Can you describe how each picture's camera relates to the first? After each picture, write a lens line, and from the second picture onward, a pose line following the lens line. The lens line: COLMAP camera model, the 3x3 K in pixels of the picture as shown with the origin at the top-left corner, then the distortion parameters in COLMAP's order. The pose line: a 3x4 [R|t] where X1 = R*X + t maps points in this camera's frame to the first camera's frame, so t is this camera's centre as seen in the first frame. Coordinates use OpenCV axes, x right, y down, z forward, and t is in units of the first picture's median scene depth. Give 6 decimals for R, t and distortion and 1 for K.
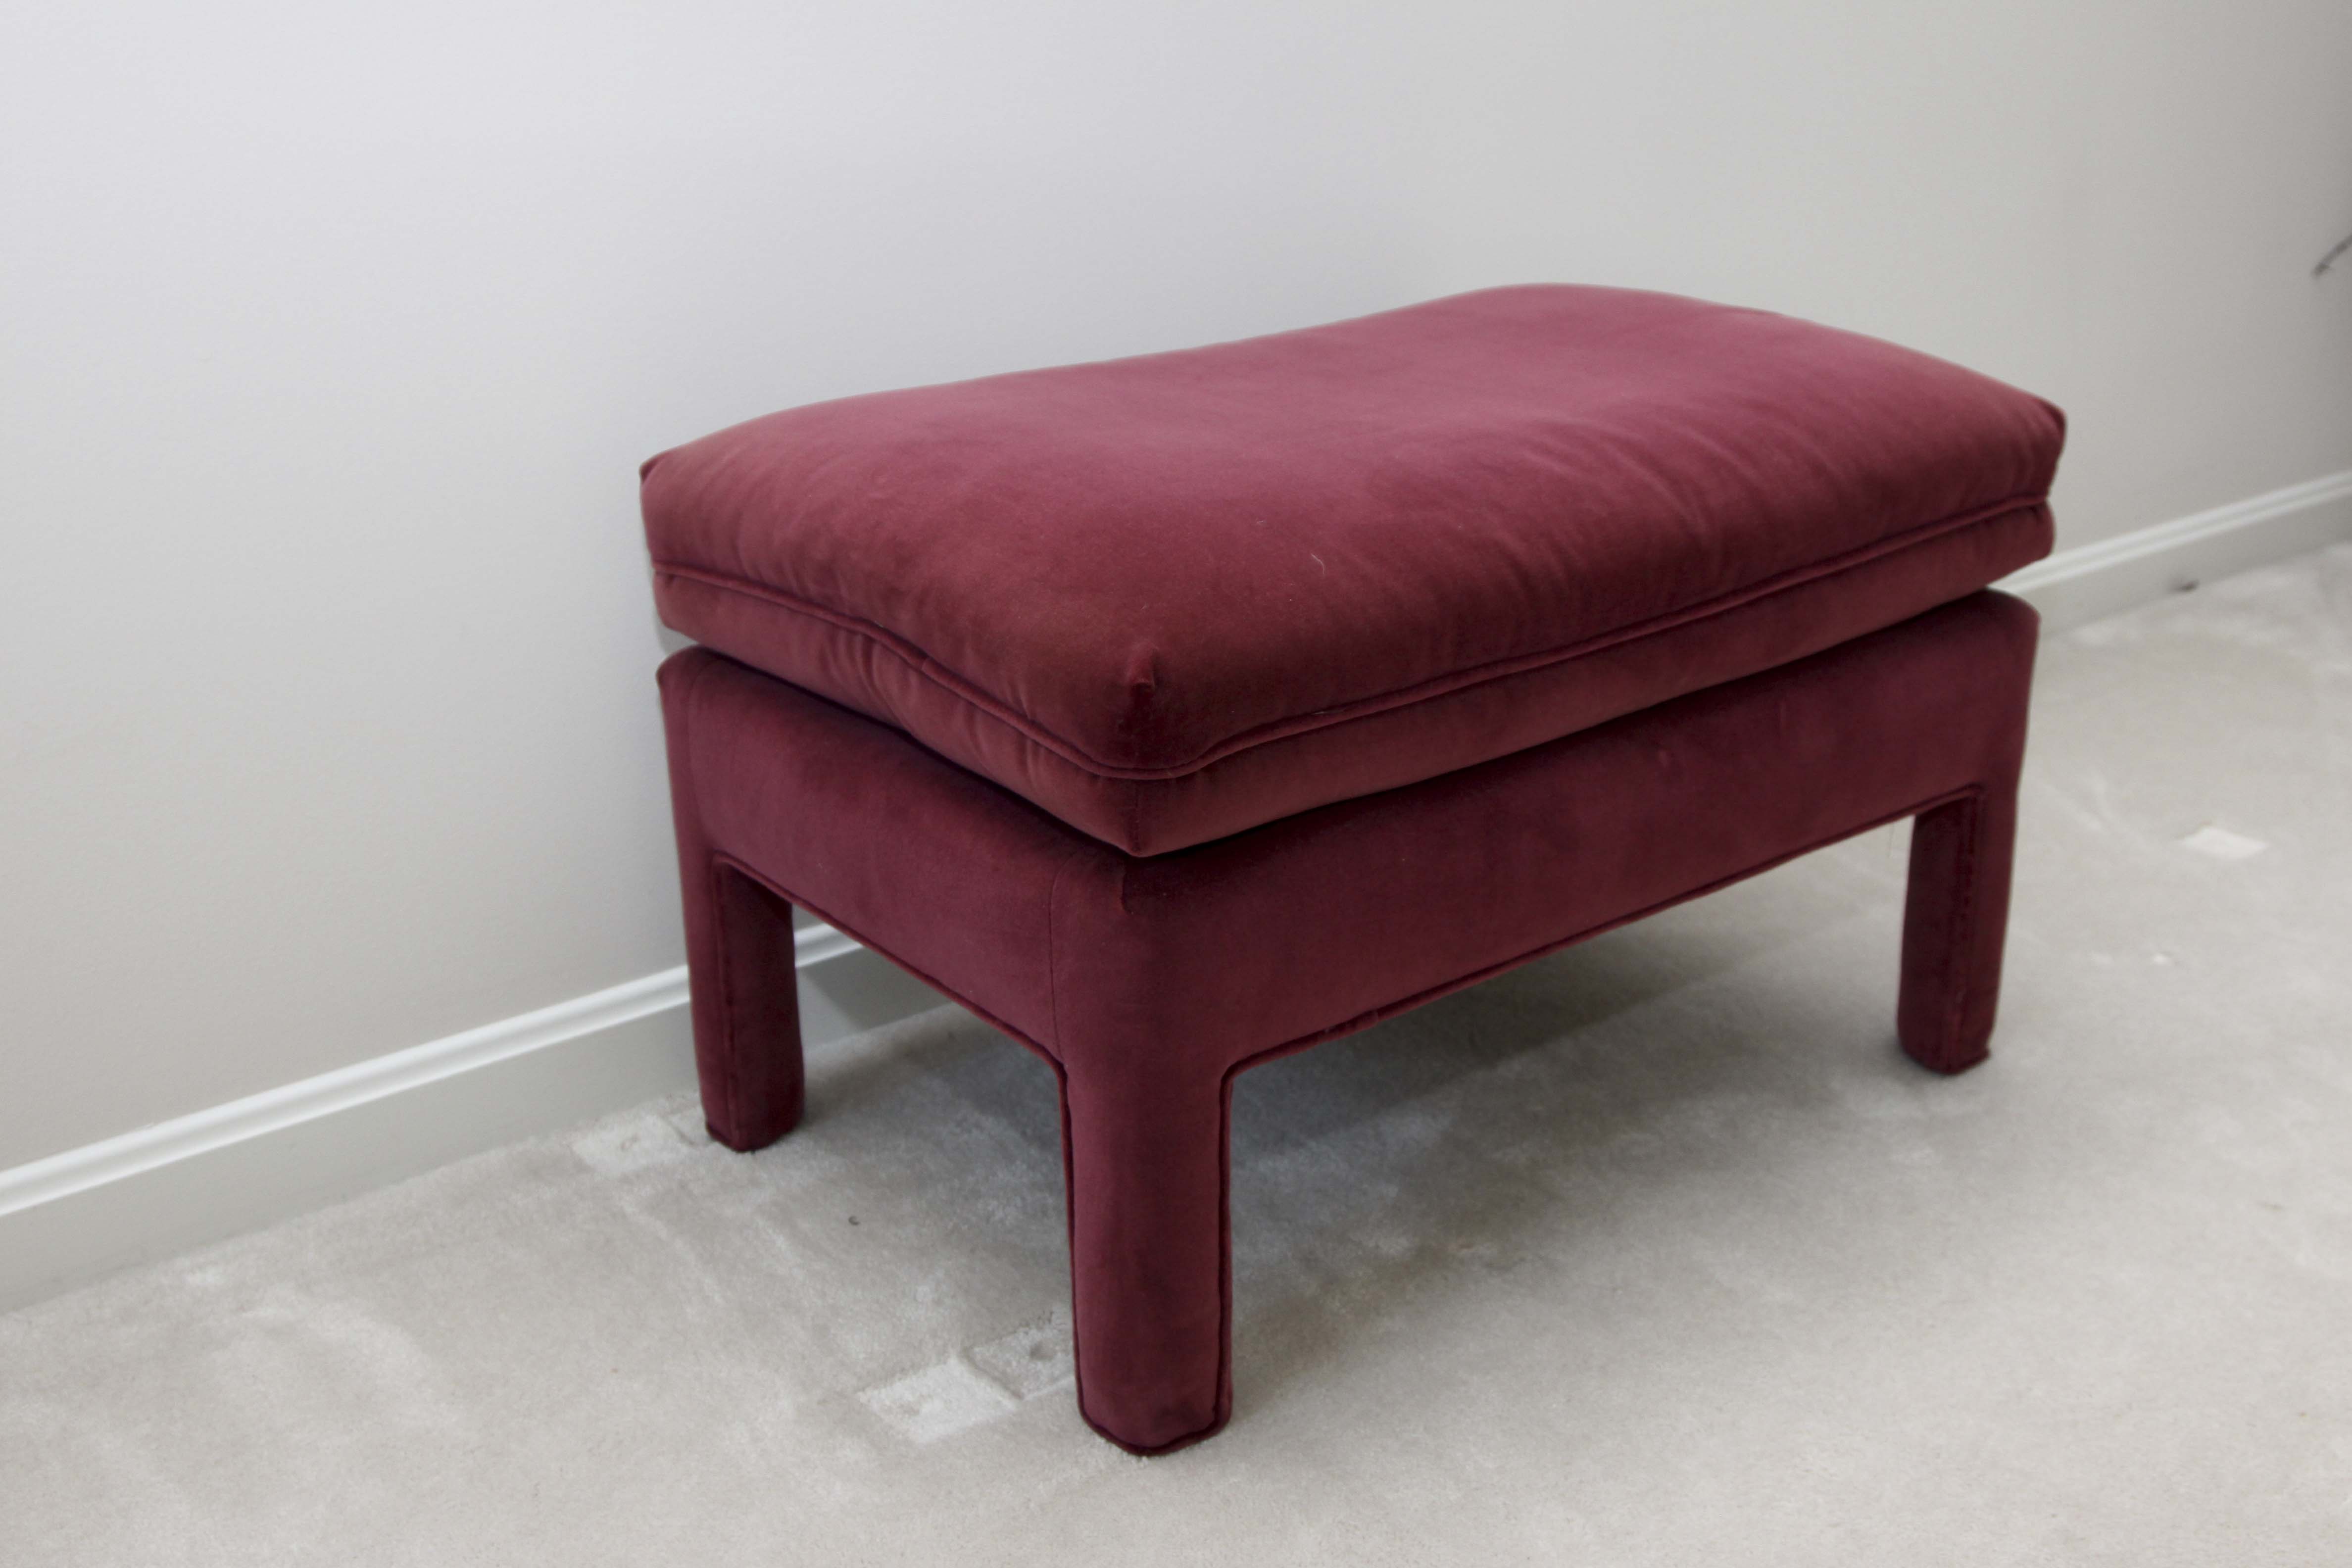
lens RADIAL K [[2638.0, 0, 1176.0], [0, 2638.0, 784.0], [0, 0, 1]] dist [-0.148450, -0.003280]
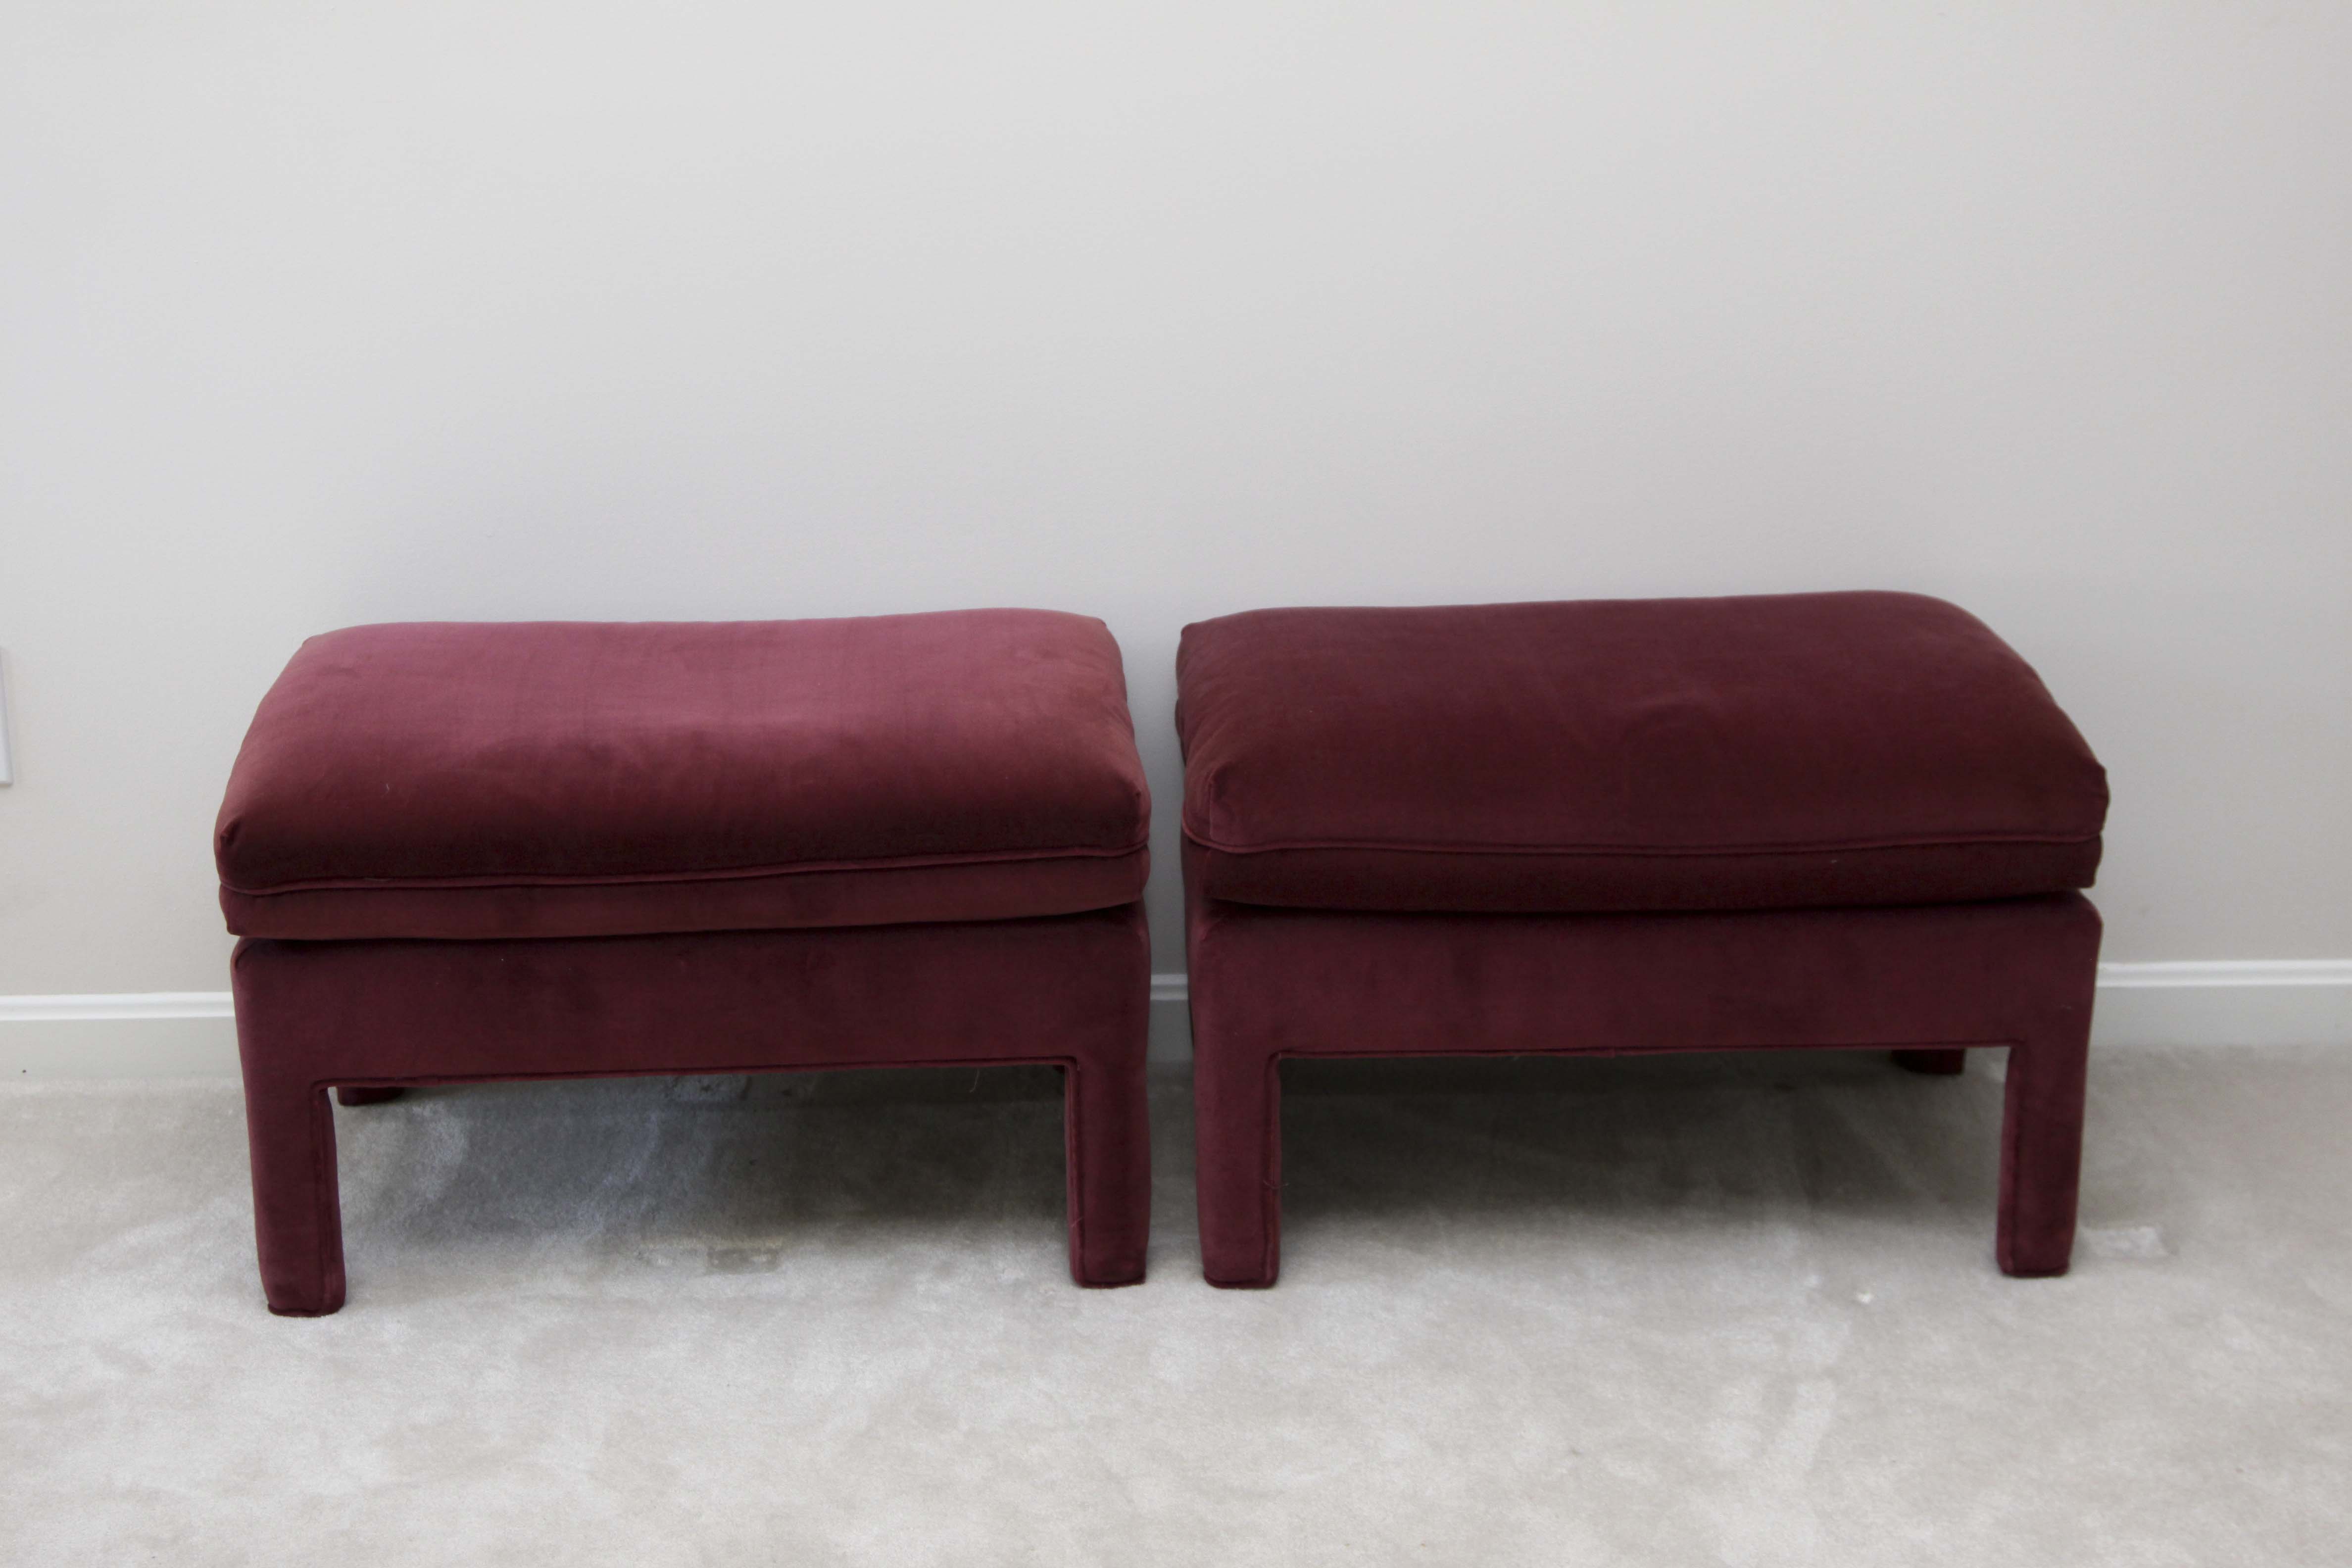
lens RADIAL K [[3665.8, 0, 1176.0], [0, 3665.8, 784.0], [0, 0, 1]] dist [-0.020843, 0.007606]
pose [[0.825969, 0.198705, -0.527533, 1.499245], [-0.208837, 0.977088, 0.041058, -0.255300], [0.523605, 0.076256, 0.848542, -0.613909]]
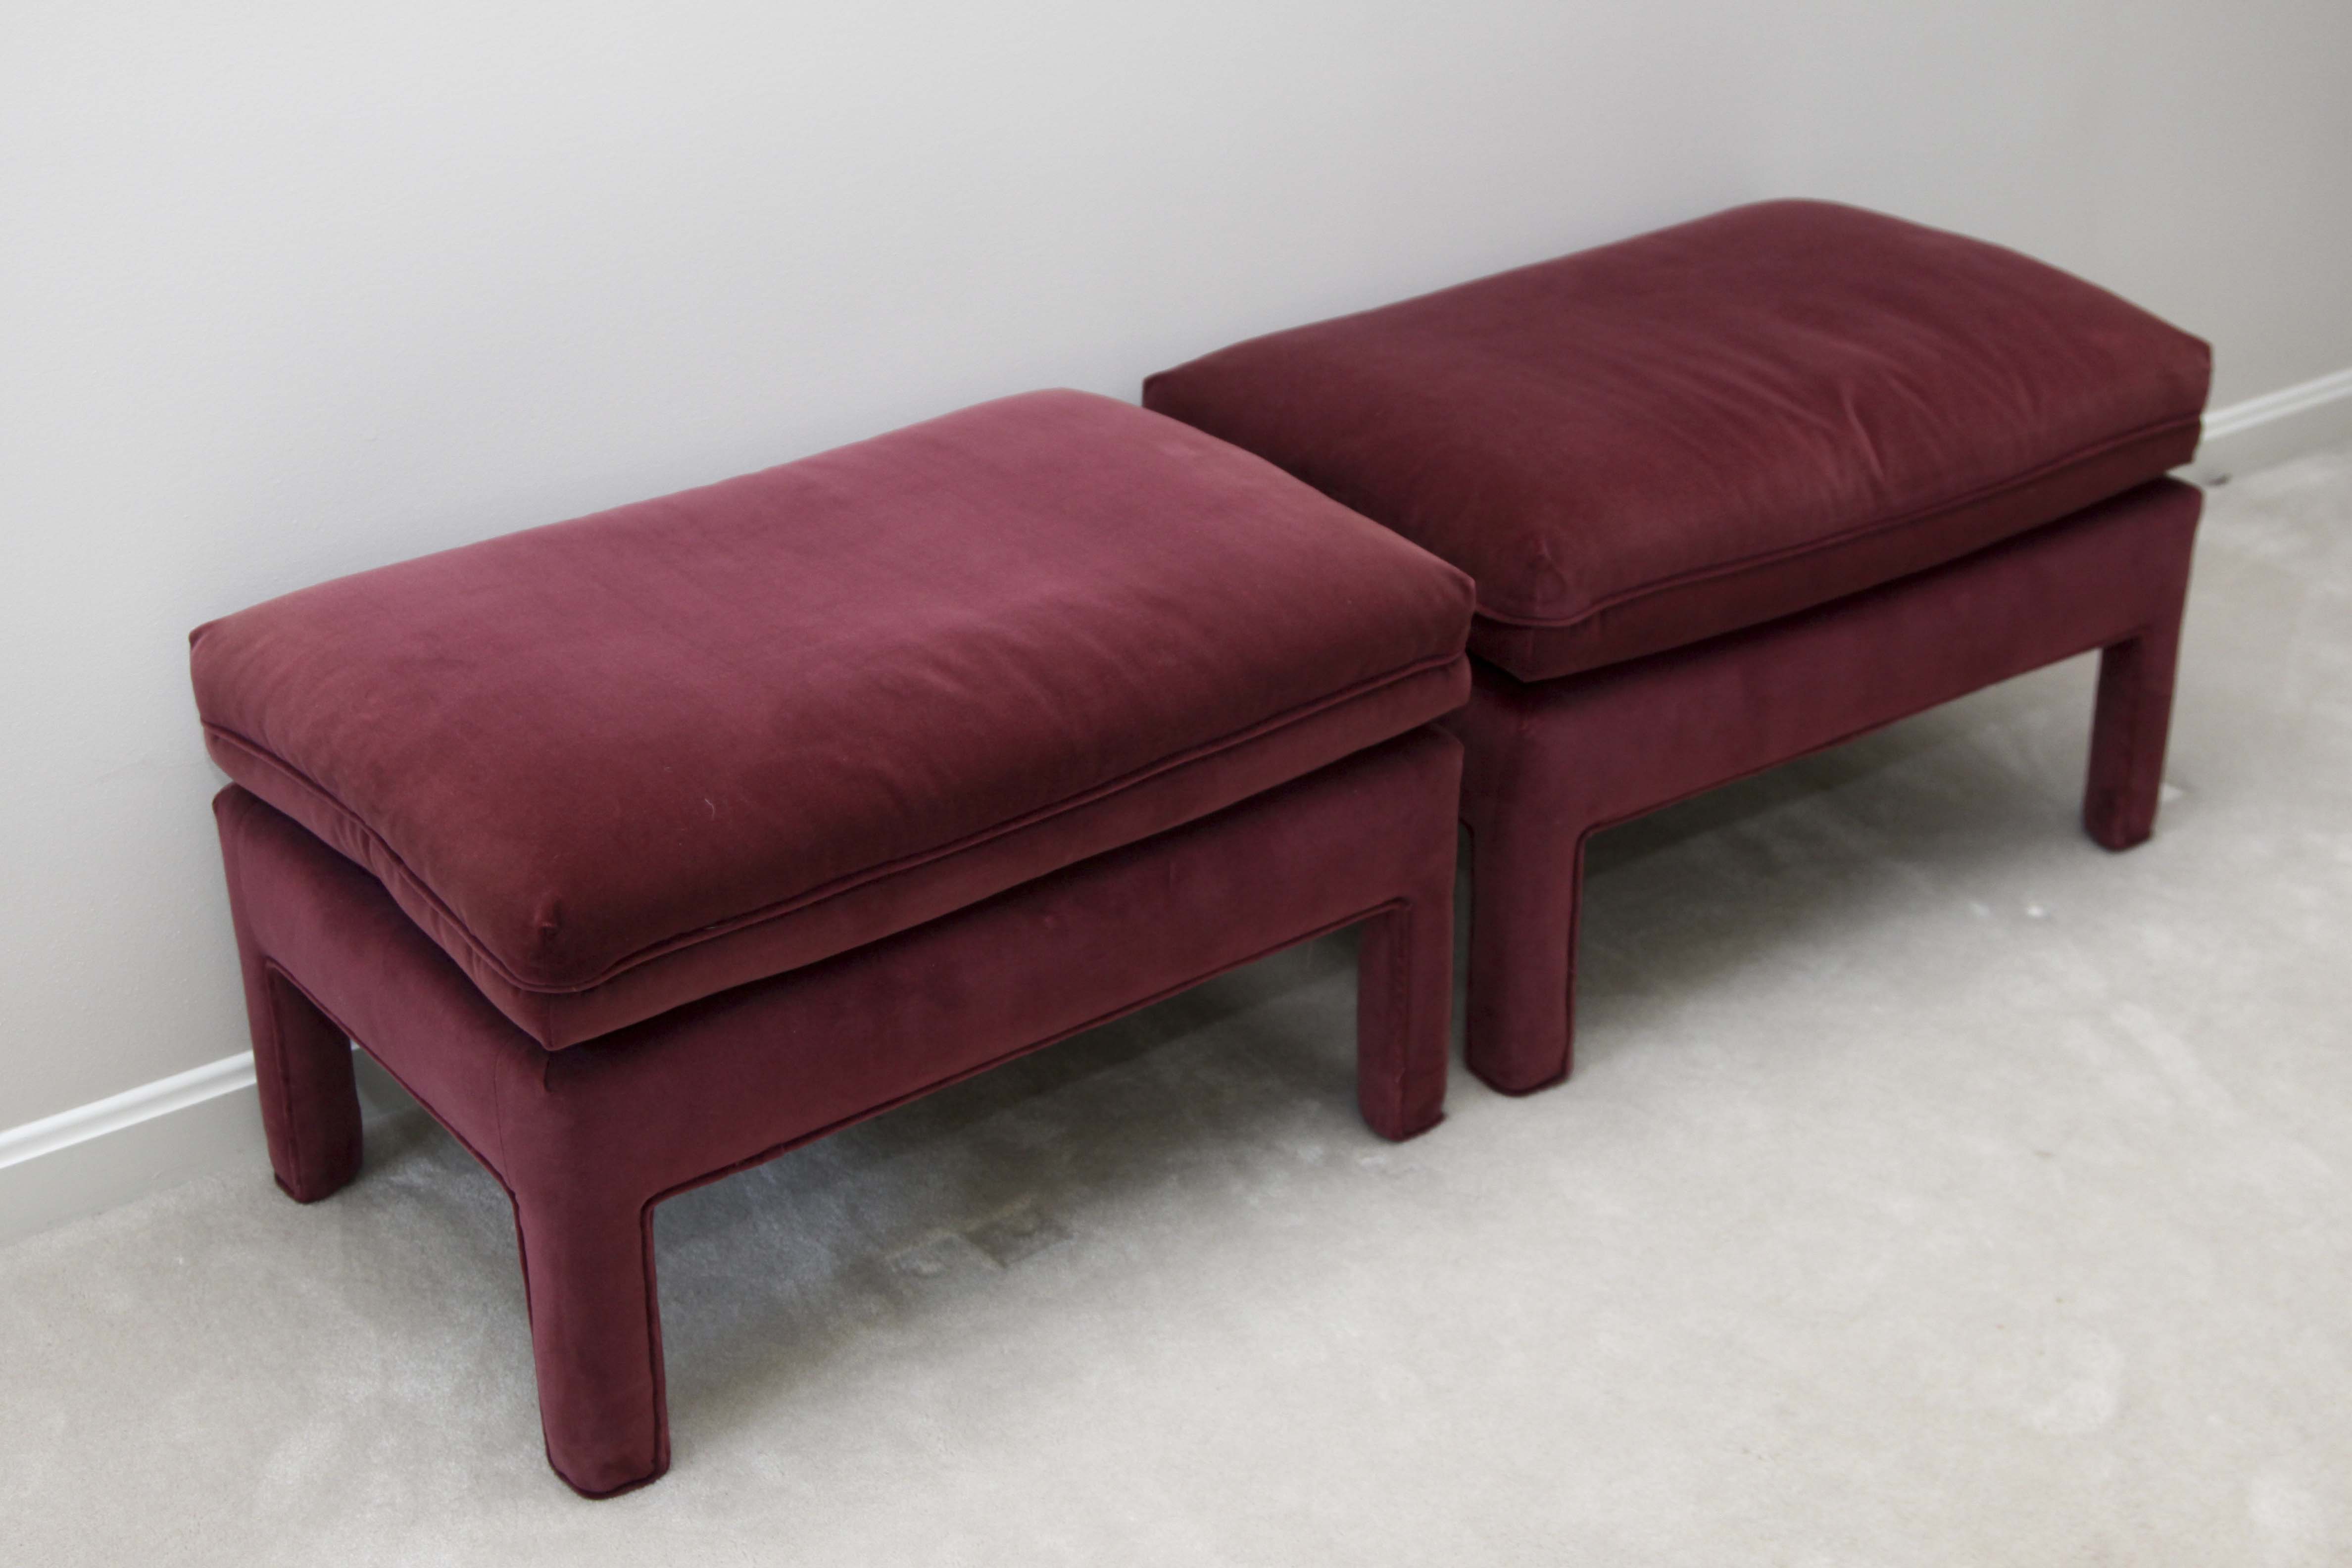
lens RADIAL K [[3375.1, 0, 1176.0], [0, 3375.1, 784.0], [0, 0, 1]] dist [-0.048611, -0.011884]
pose [[0.999851, 0.014745, 0.009002, 0.231466], [-0.015682, 0.993266, 0.114788, -0.250386], [-0.007249, -0.114912, 0.993349, -0.507903]]
